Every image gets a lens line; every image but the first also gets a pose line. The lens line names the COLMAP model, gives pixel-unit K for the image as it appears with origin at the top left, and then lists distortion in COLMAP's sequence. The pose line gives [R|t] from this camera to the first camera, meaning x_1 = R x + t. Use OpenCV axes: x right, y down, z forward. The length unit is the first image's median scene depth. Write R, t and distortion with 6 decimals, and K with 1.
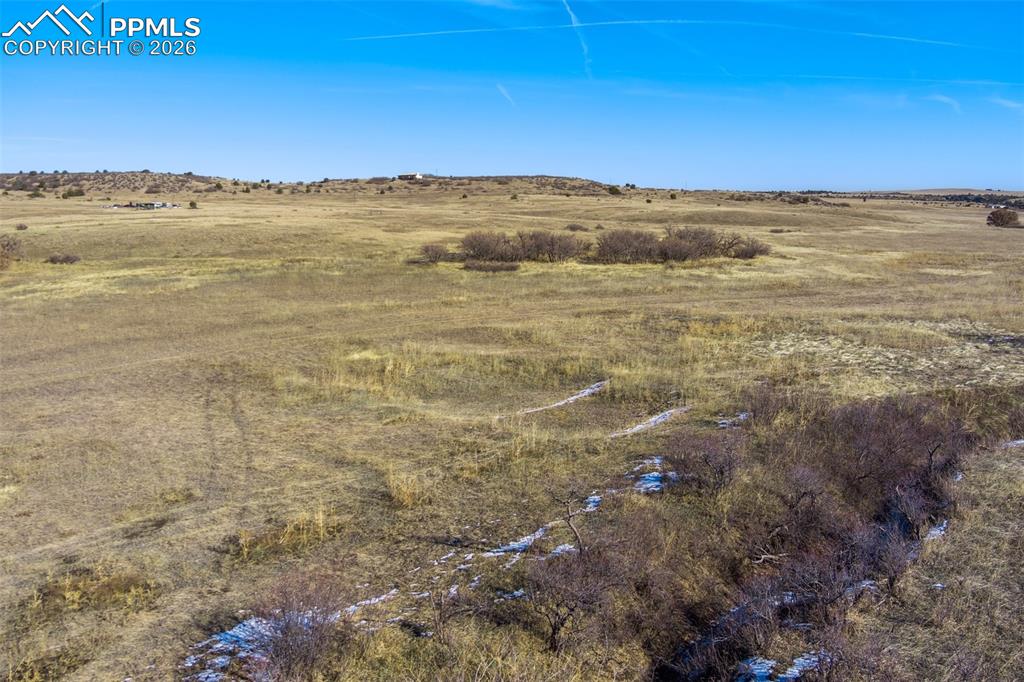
lens RADIAL K [[857.1, 0, 514.7], [0, 857.1, 337.8], [0, 0, 1]] dist [-0.065432, 0.002846]
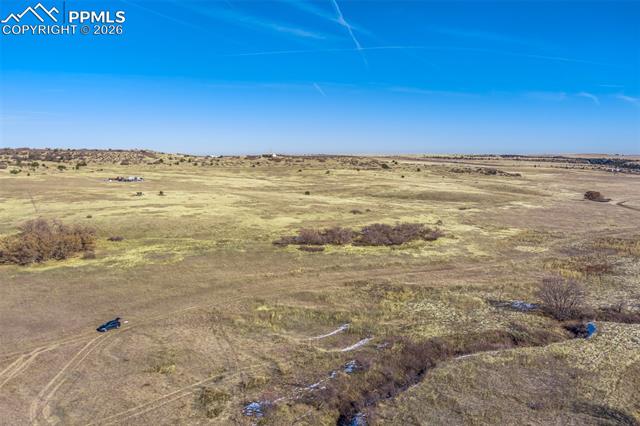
lens RADIAL K [[535.7, 0, 321.2], [0, 535.7, 207.1], [0, 0, 1]] dist [-0.065432, 0.002846]
pose [[0.999754, 0.014782, -0.016553, 0.020712], [-0.015612, 0.998568, -0.051172, -0.138875], [0.015773, 0.051418, 0.998553, -0.455422]]
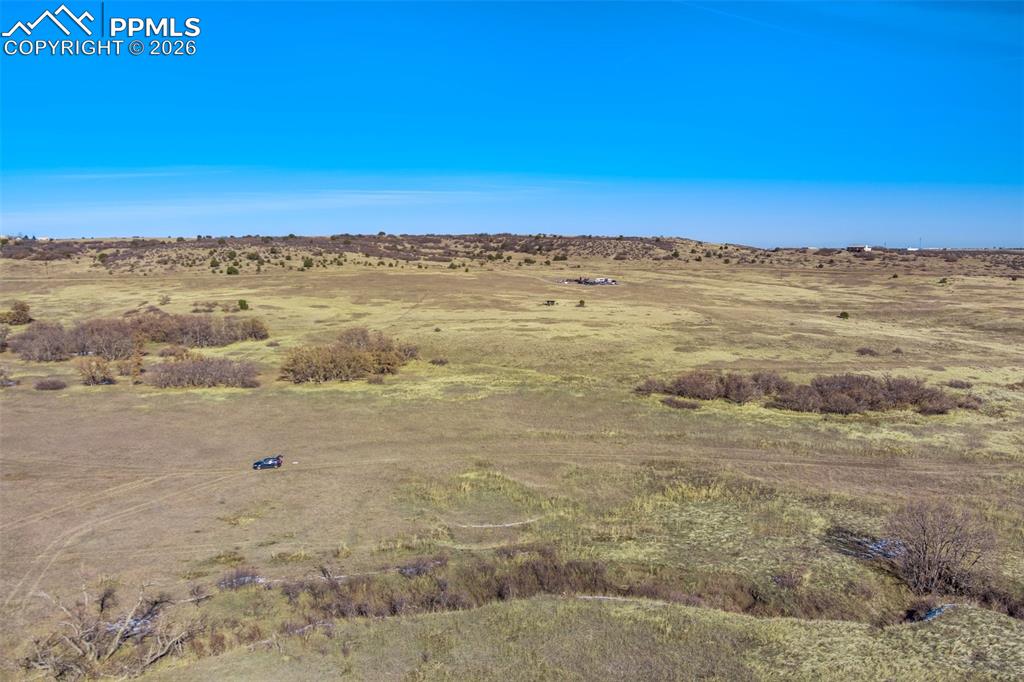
lens RADIAL K [[857.1, 0, 503.8], [0, 857.1, 351.2], [0, 0, 1]] dist [-0.065432, 0.002846]
pose [[0.817893, 0.088682, -0.568494, 0.579174], [-0.100868, 0.994849, 0.010072, -0.172964], [0.566459, 0.049106, 0.822626, -0.312321]]
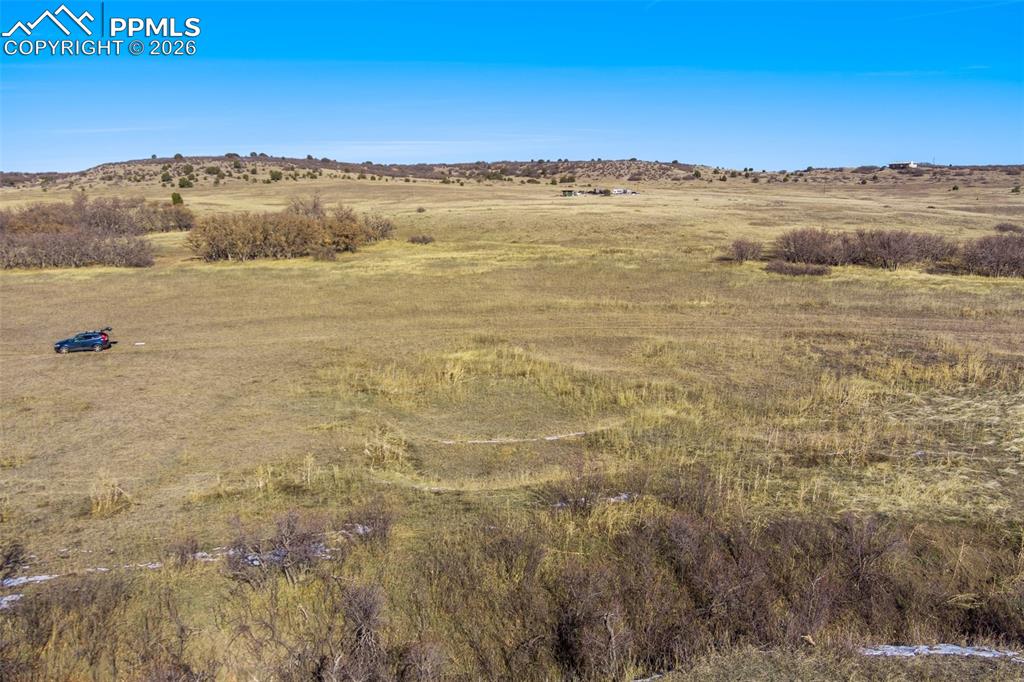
lens RADIAL K [[857.1, 0, 517.5], [0, 857.1, 347.3], [0, 0, 1]] dist [-0.065432, 0.002846]
pose [[0.829057, 0.105227, -0.549174, 0.249399], [-0.092216, 0.994415, 0.051325, -0.026505], [0.551508, 0.008091, 0.834131, 0.155939]]
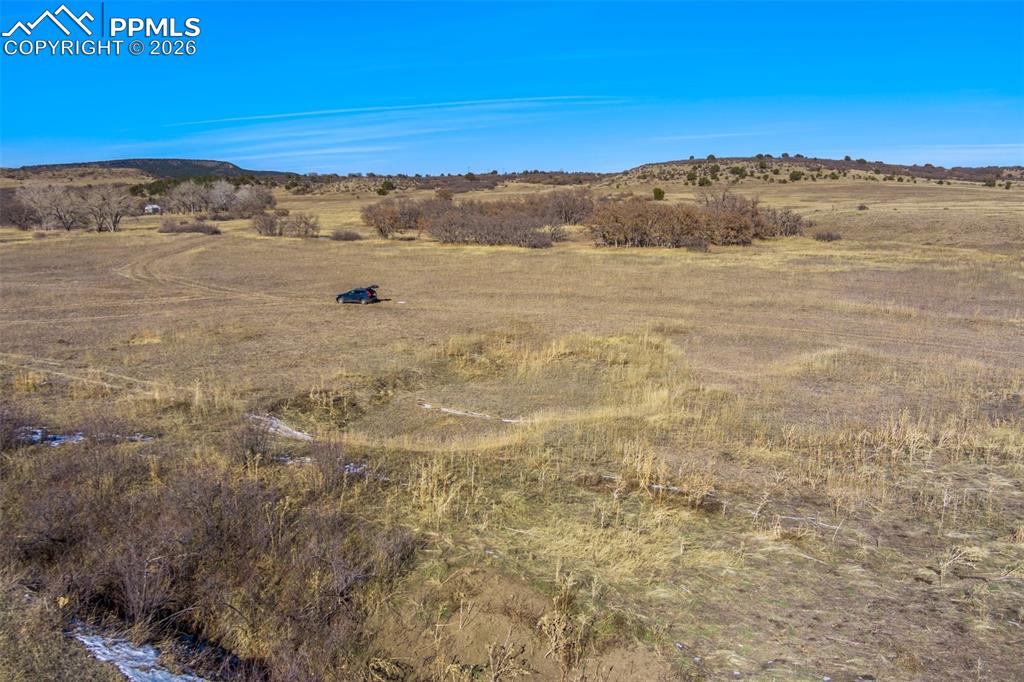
lens RADIAL K [[857.1, 0, 511.5], [0, 857.1, 334.0], [0, 0, 1]] dist [-0.065432, 0.002846]
pose [[0.310135, 0.159872, -0.937154, 0.396117], [-0.157911, 0.980728, 0.115047, -0.044137], [0.937486, 0.112307, 0.329403, 0.388582]]
